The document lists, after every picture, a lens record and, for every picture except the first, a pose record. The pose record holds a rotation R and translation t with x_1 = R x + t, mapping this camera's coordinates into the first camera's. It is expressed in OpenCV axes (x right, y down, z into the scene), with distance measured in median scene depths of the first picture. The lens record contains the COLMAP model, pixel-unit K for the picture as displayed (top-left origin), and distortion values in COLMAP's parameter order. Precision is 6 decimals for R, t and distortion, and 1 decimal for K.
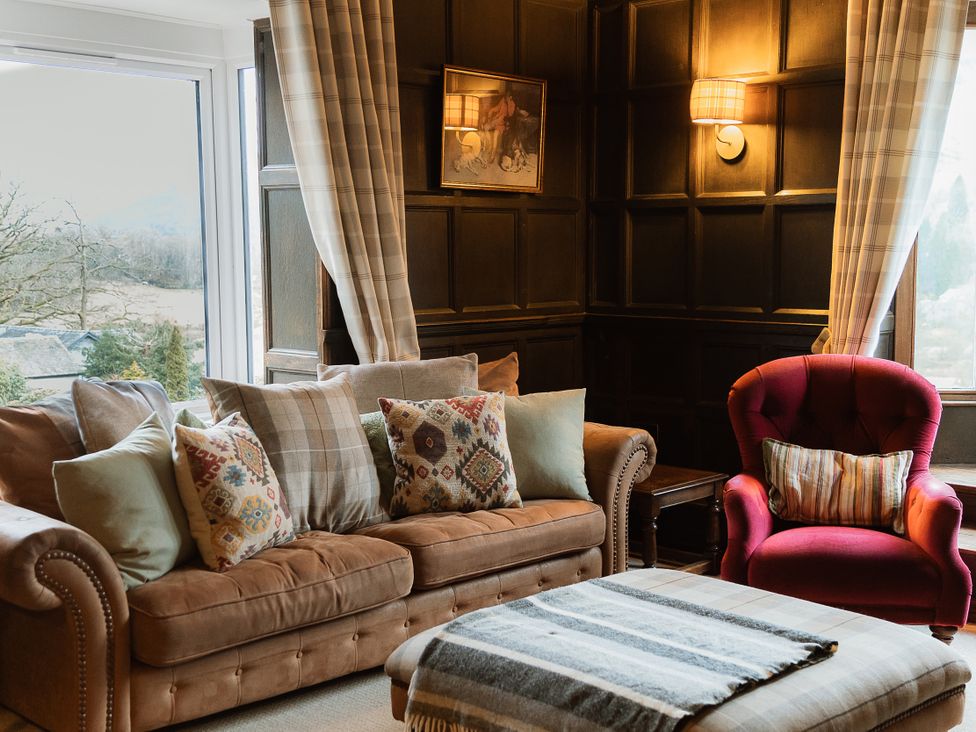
lens RADIAL K [[1197.1, 0, 488.0], [0, 1197.1, 366.0], [0, 0, 1]] dist [0.237074, -0.618773]
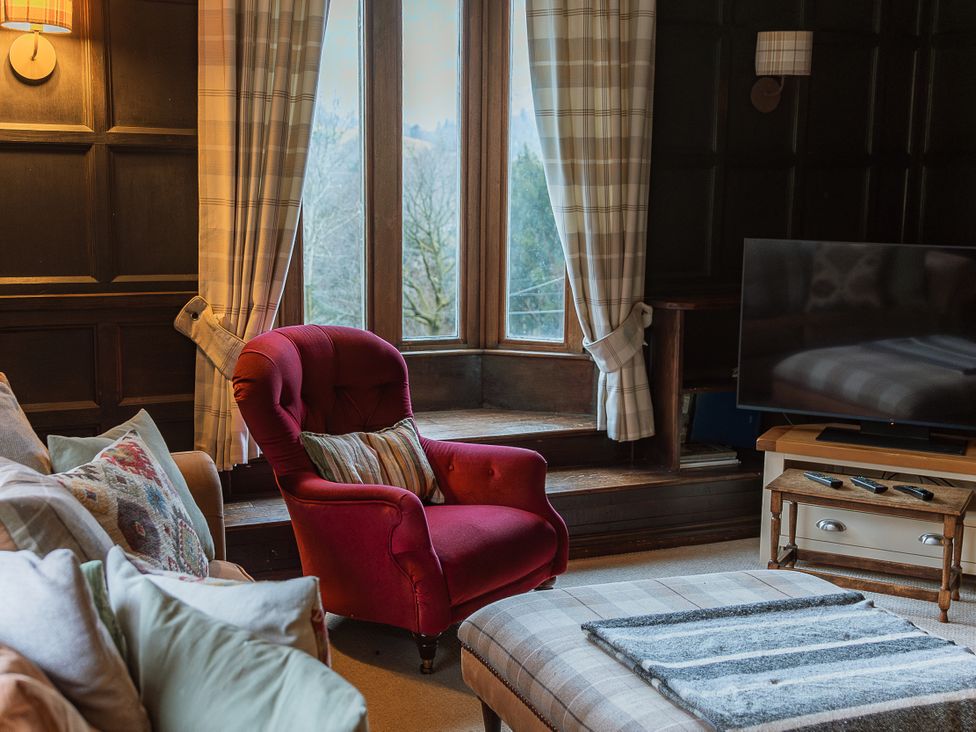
lens RADIAL K [[1304.5, 0, 488.0], [0, 1304.5, 366.0], [0, 0, 1]] dist [0.161261, -0.349111]
pose [[0.417957, -0.128627, 0.899315, -0.575468], [0.077995, 0.991351, 0.105543, -0.078775], [-0.905113, 0.026029, 0.424374, 0.532031]]
